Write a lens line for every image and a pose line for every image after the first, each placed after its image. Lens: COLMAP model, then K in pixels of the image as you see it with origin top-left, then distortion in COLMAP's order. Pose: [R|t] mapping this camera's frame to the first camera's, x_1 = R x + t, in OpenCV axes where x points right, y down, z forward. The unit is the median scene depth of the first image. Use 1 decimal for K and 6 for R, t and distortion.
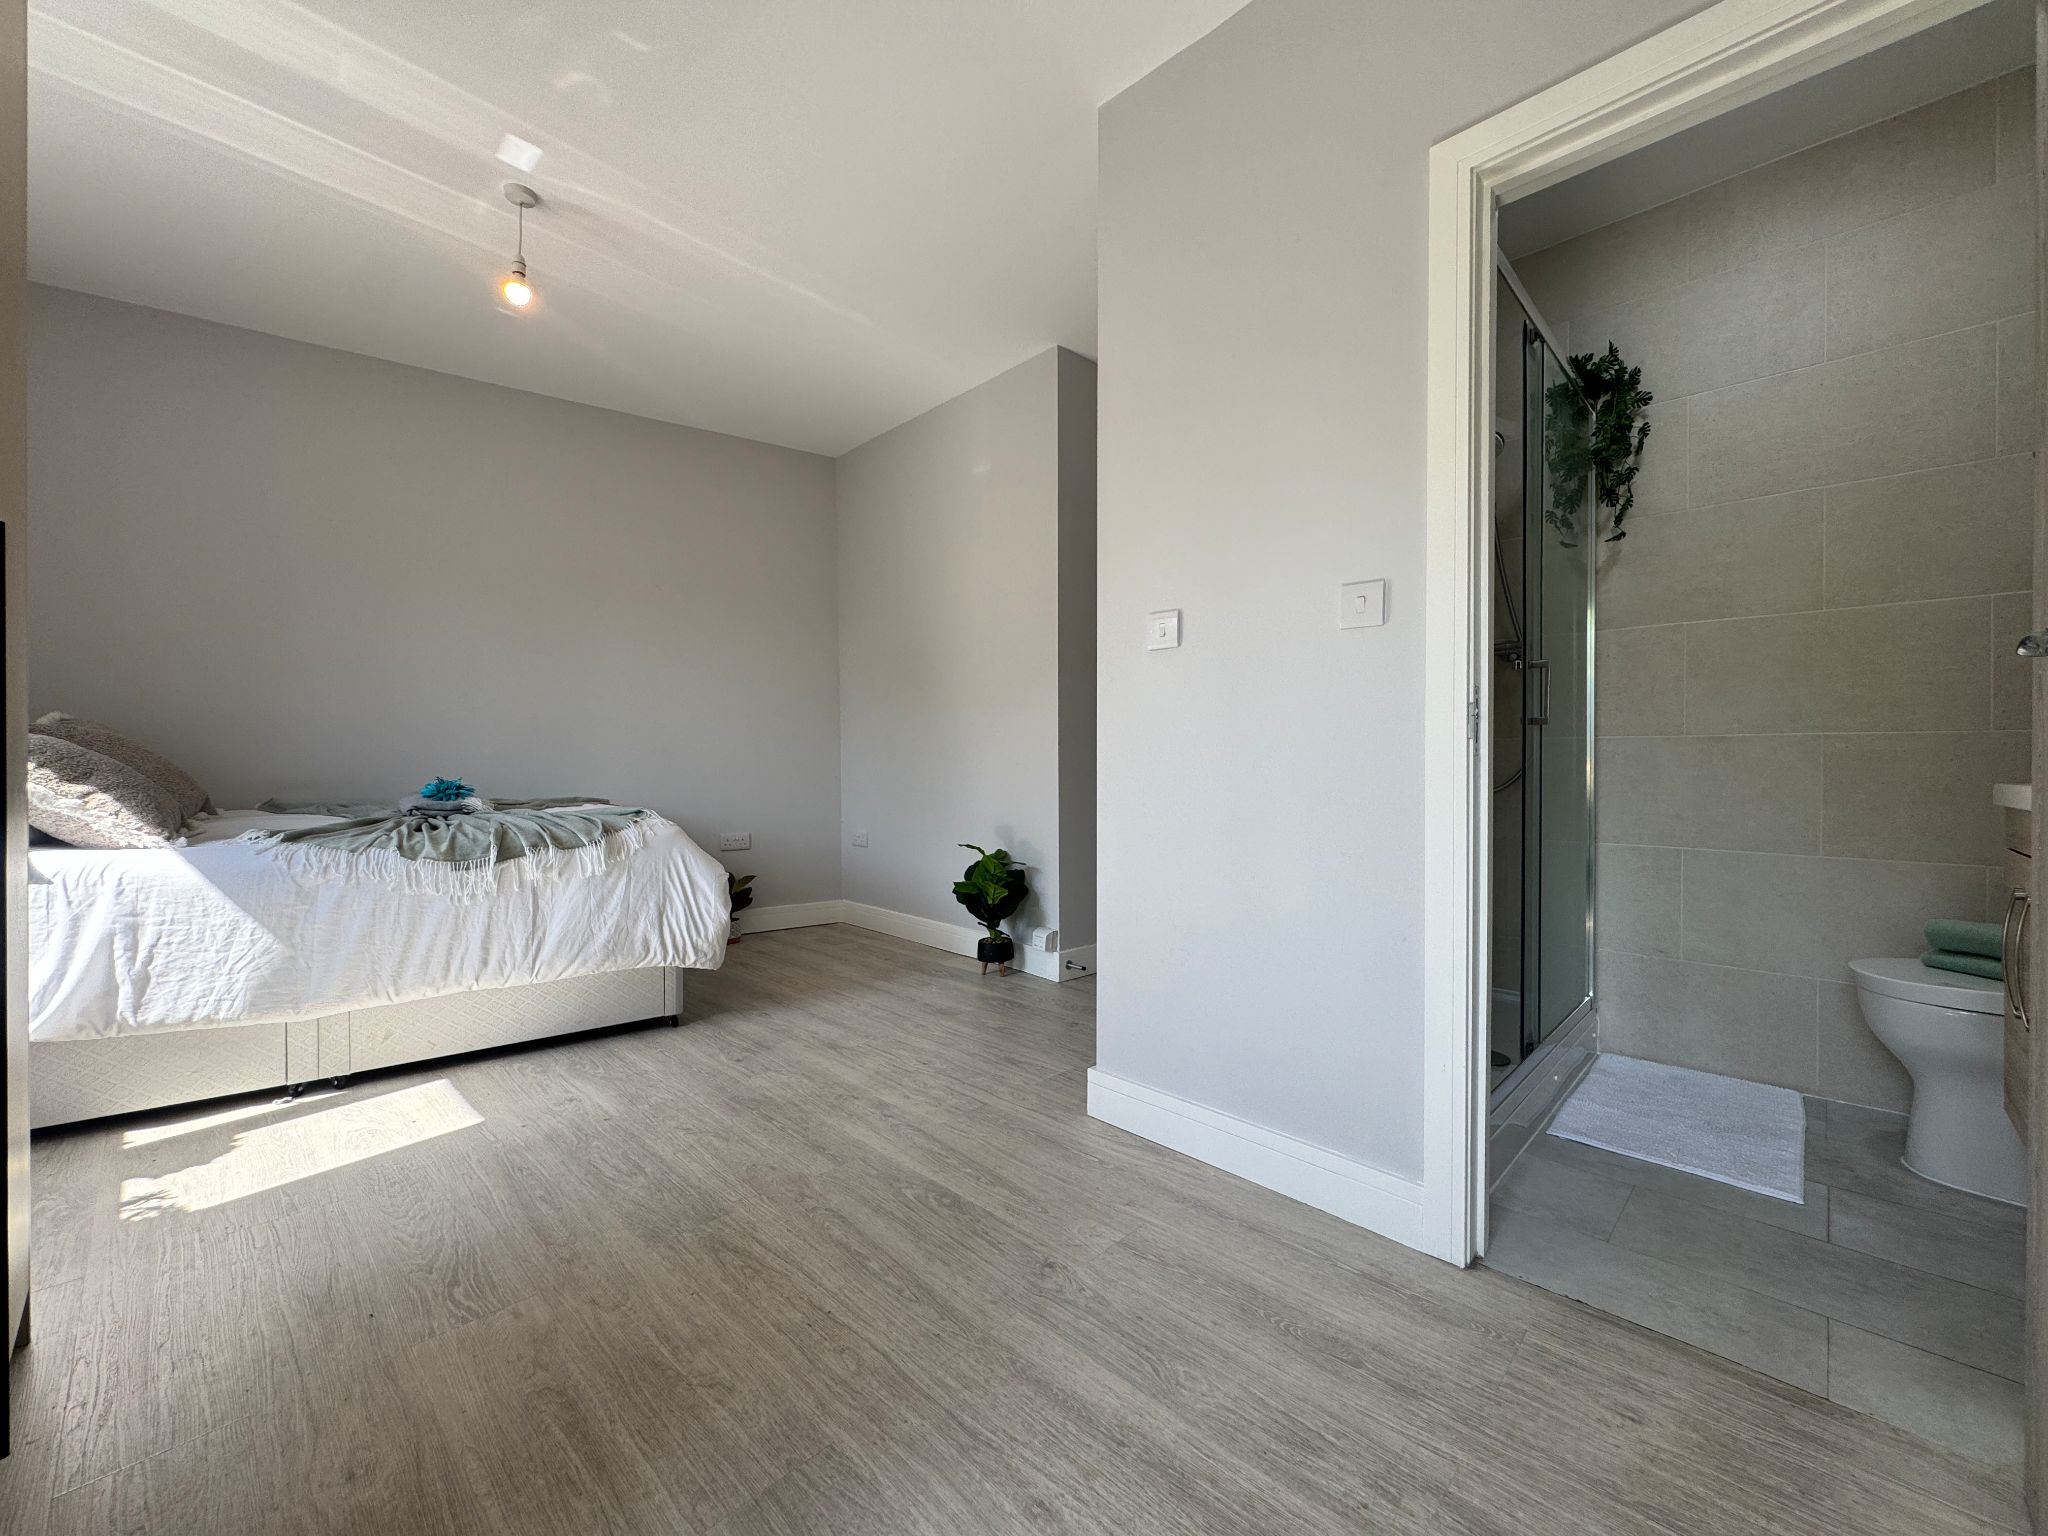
lens RADIAL K [[817.9, 0, 1024.9], [0, 817.9, 767.8], [0, 0, 1]] dist [-0.003749, 0.000415]
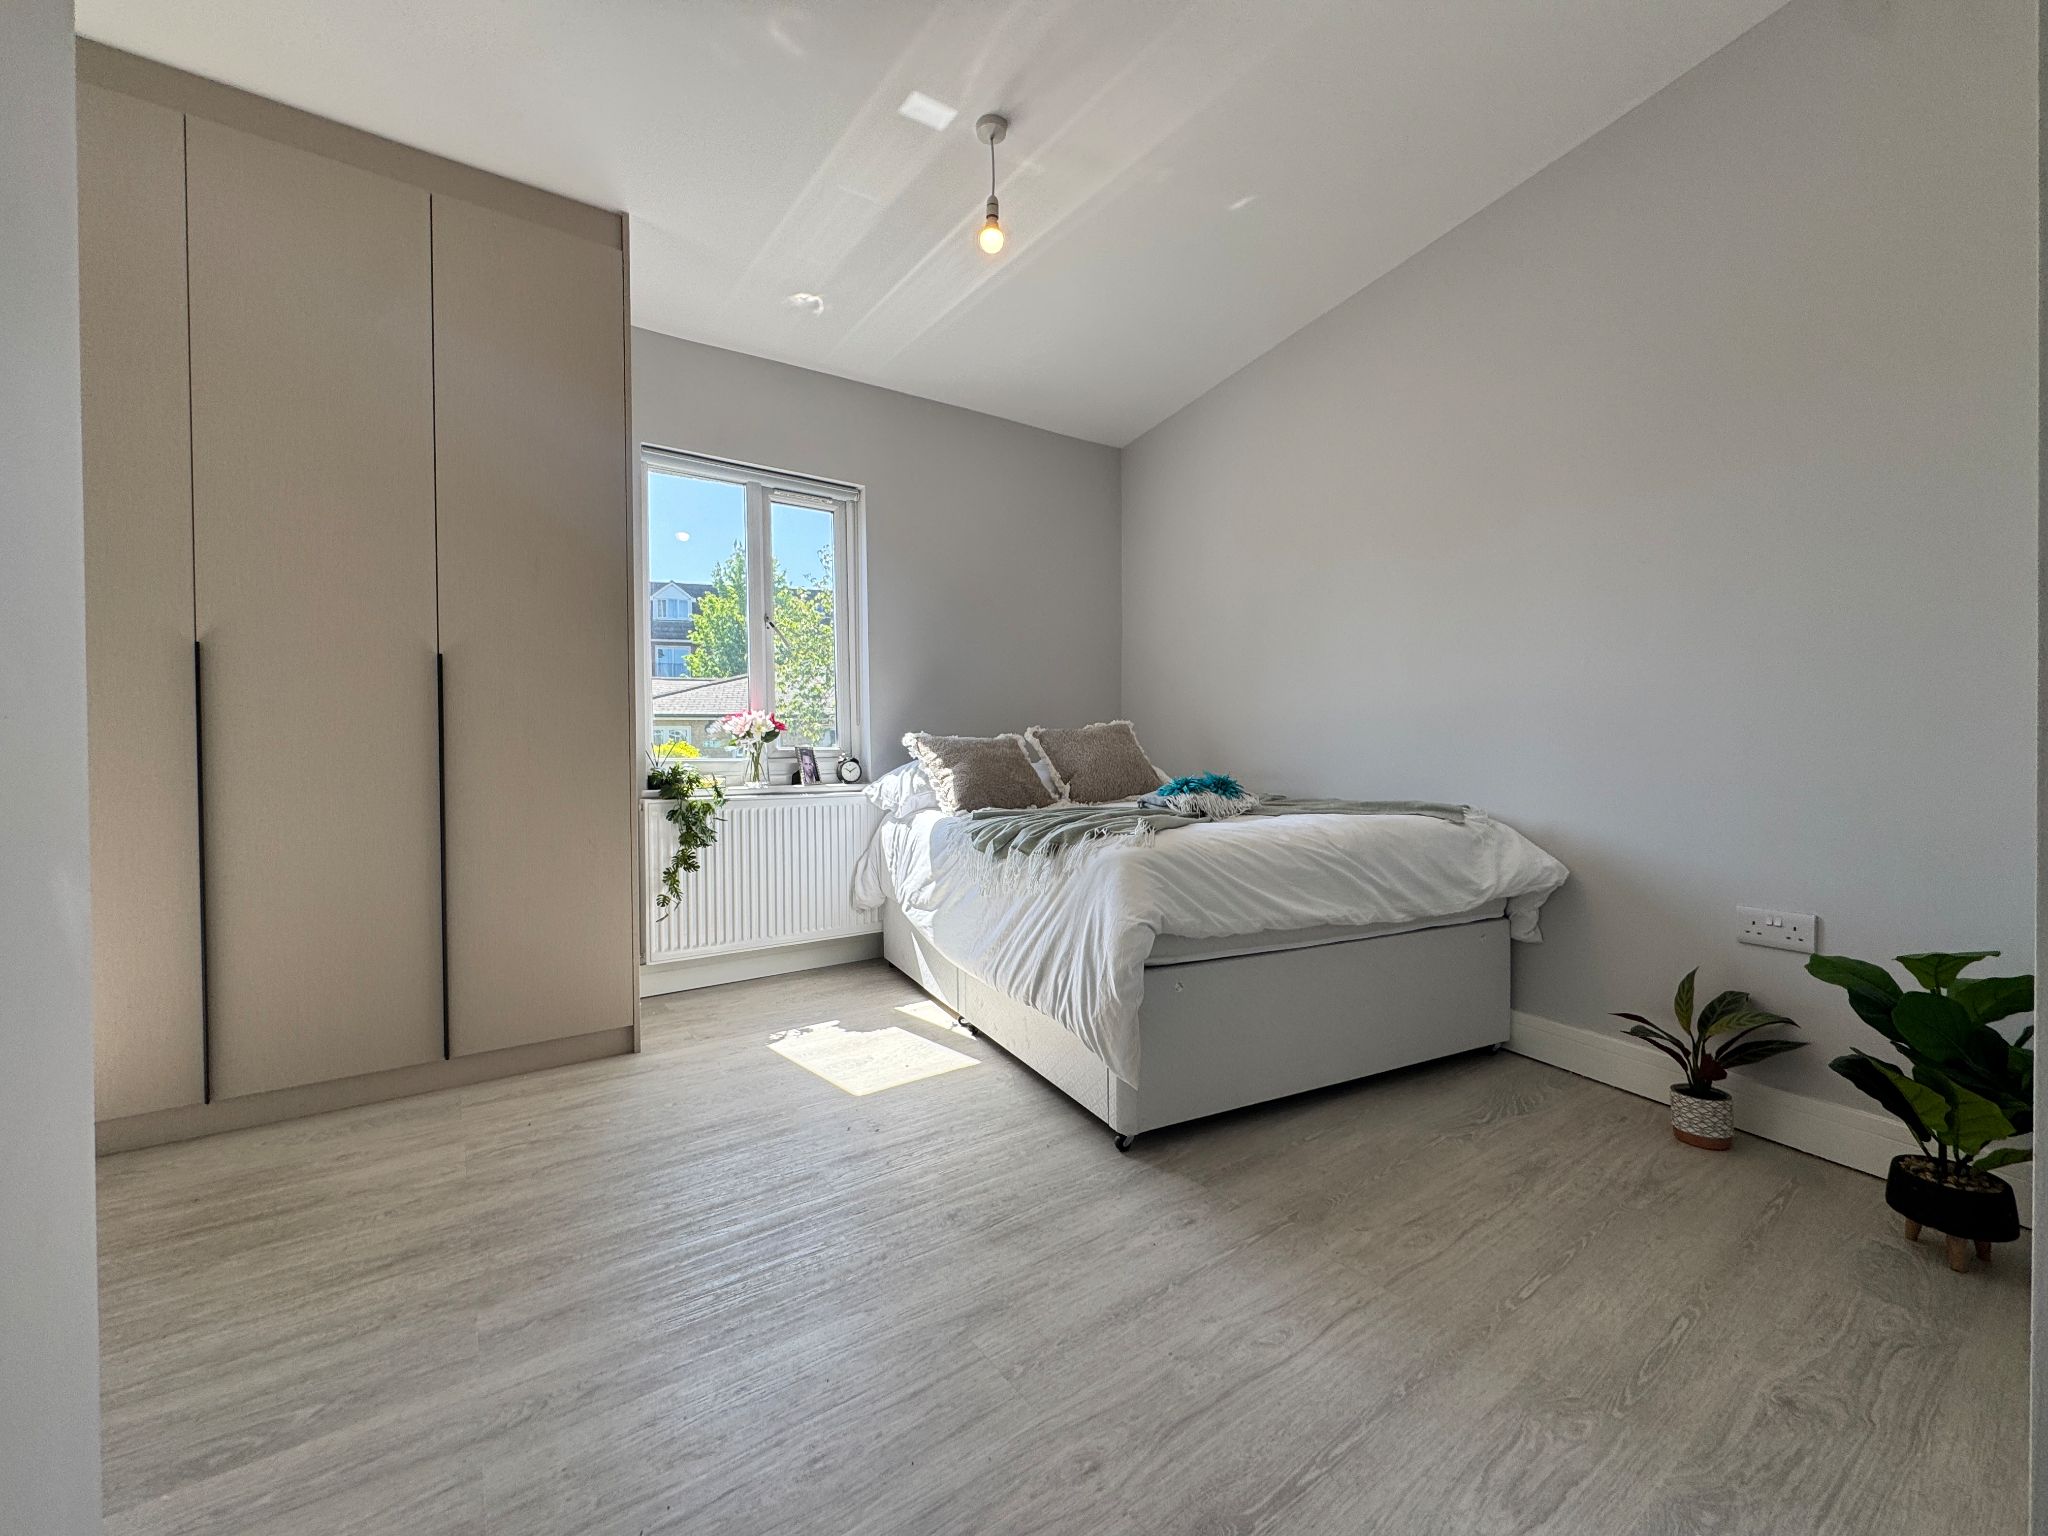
lens RADIAL K [[817.9, 0, 1026.7], [0, 817.9, 767.8], [0, 0, 1]] dist [-0.003749, 0.000415]
pose [[-0.195574, 0.013819, -0.980592, 0.322177], [0.000001, 0.999901, 0.014091, -0.004957], [0.980689, 0.002754, -0.195554, 1.448282]]
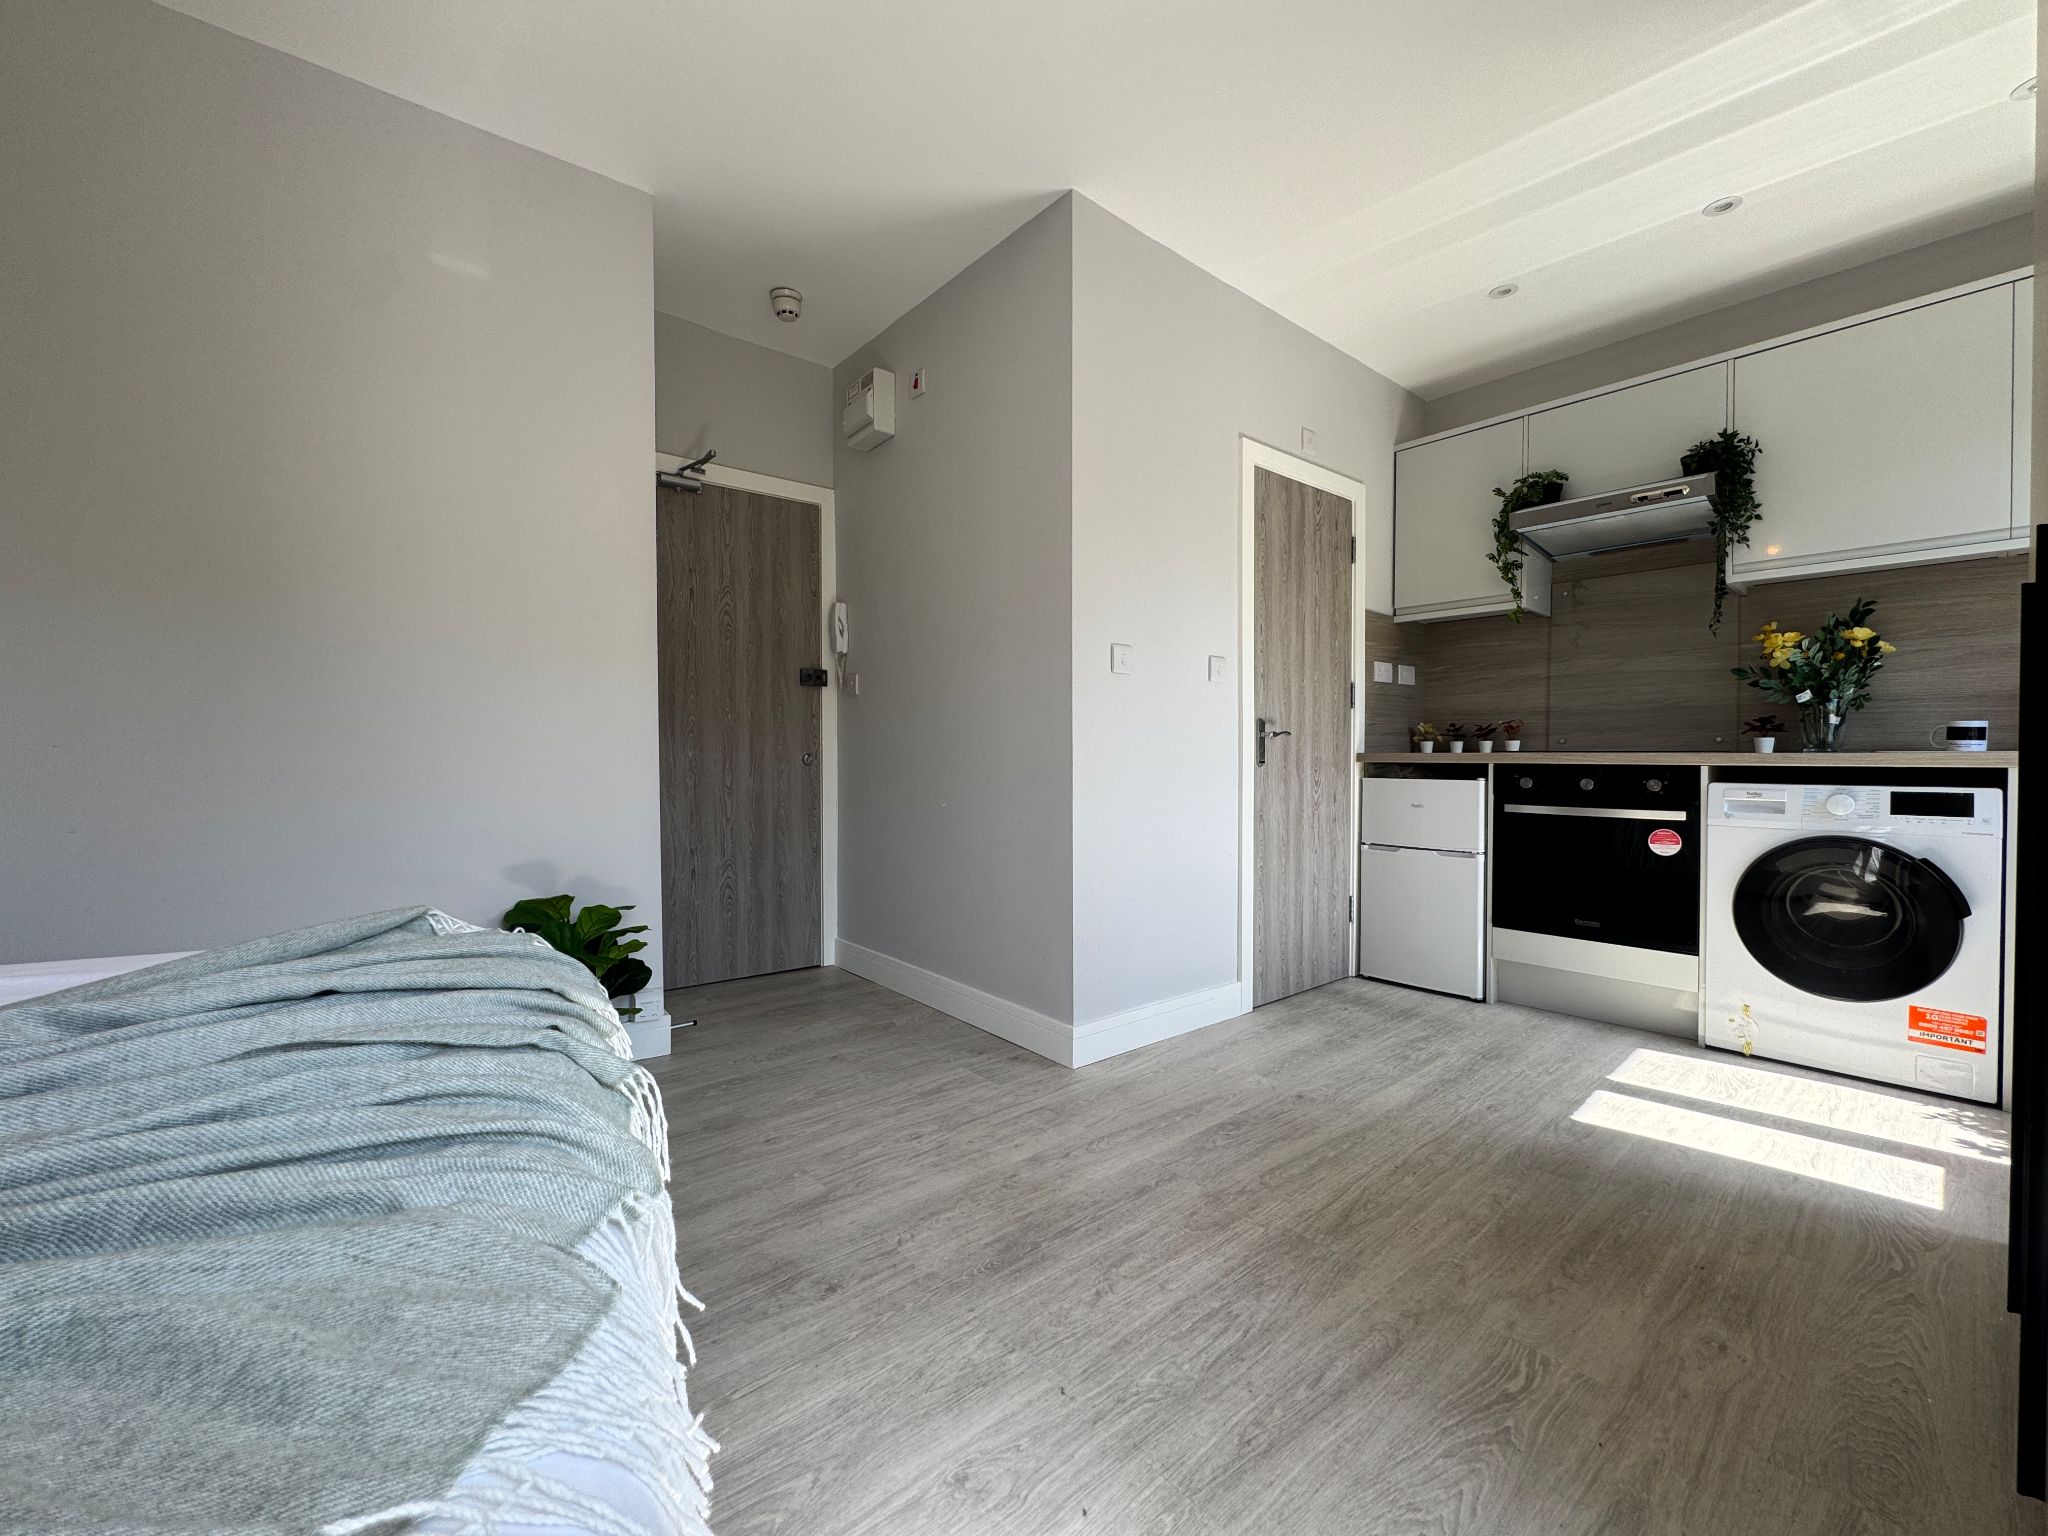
lens RADIAL K [[817.9, 0, 1025.9], [0, 817.9, 767.9], [0, 0, 1]] dist [-0.003749, 0.000415]
pose [[0.105427, -0.023422, 0.994151, -1.100431], [0.009228, 0.999703, 0.022574, -0.024182], [-0.994384, 0.006794, 0.105612, 0.981269]]
